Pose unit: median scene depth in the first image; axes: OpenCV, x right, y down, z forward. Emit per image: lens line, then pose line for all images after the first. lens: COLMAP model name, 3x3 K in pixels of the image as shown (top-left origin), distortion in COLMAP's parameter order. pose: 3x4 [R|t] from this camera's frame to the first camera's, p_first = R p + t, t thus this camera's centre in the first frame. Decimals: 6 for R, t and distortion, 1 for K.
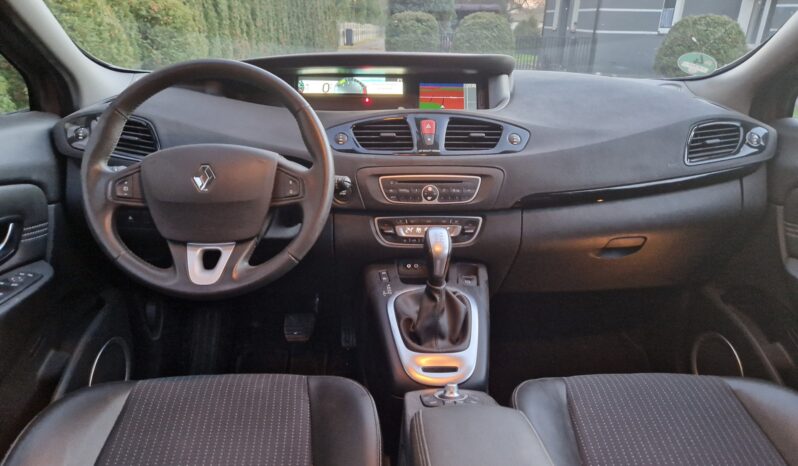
lens RADIAL K [[528.3, 0, 388.9], [0, 528.3, 229.7], [0, 0, 1]] dist [0.029947, -0.010170]
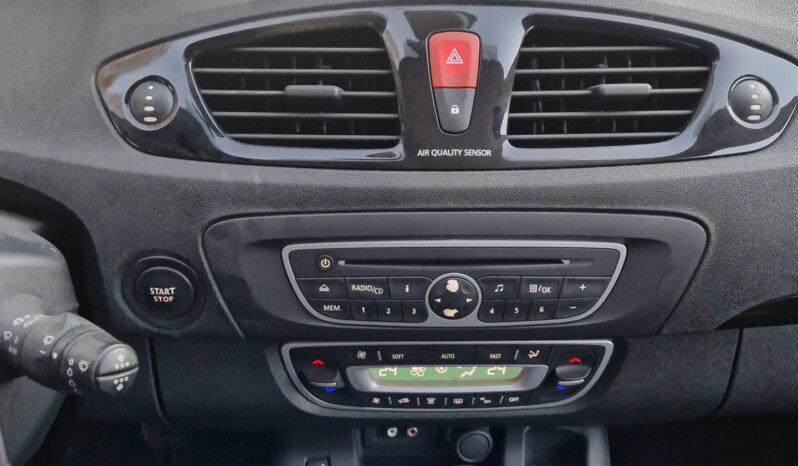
lens RADIAL K [[724.3, 0, 397.3], [0, 724.3, 229.2], [0, 0, 1]] dist [0.061257, -0.032424]
pose [[0.999847, 0.007155, -0.015946, 0.051895], [-0.002059, 0.954218, 0.299106, -0.228455], [0.017356, -0.299028, 0.954087, 0.611634]]
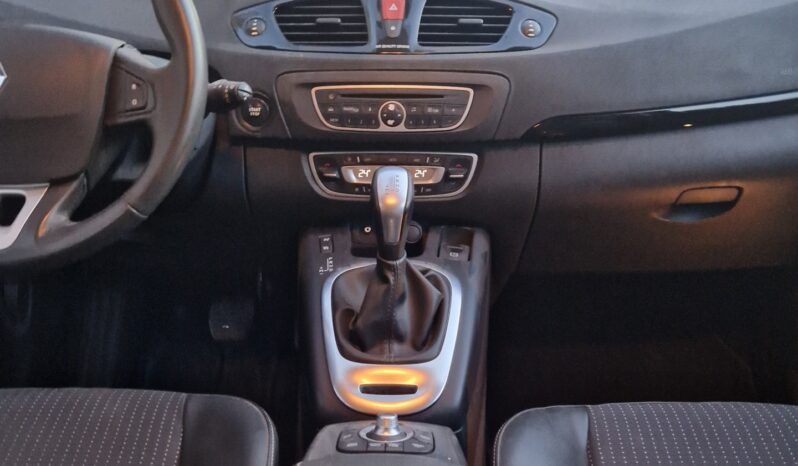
lens RADIAL K [[713.9, 0, 403.7], [0, 713.9, 235.4], [0, 0, 1]] dist [0.036684, -0.003762]
pose [[0.998723, 0.013586, -0.048655, 0.134763], [-0.010426, 0.997855, 0.064623, 0.020253], [0.049428, -0.064033, 0.996723, 0.136465]]
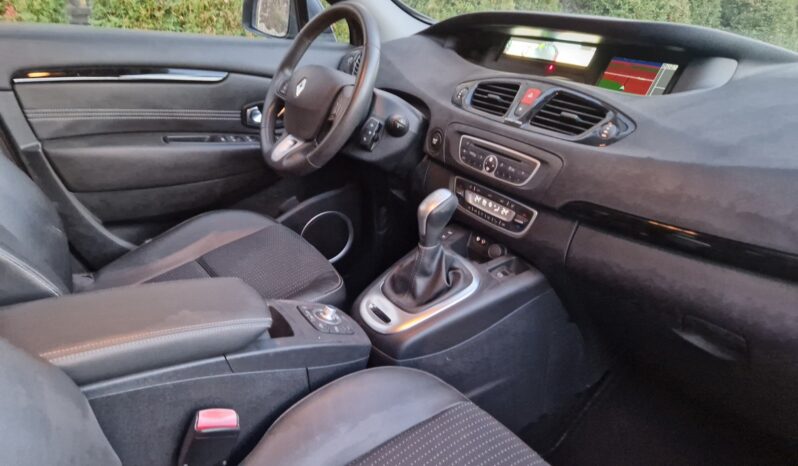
lens RADIAL K [[528.3, 0, 397.0], [0, 528.3, 240.4], [0, 0, 1]] dist [0.029947, -0.010170]
pose [[0.530289, 0.373187, -0.761265, 0.740958], [-0.347180, 0.914760, 0.206591, -0.080694], [0.773472, 0.154743, 0.614651, 0.323308]]
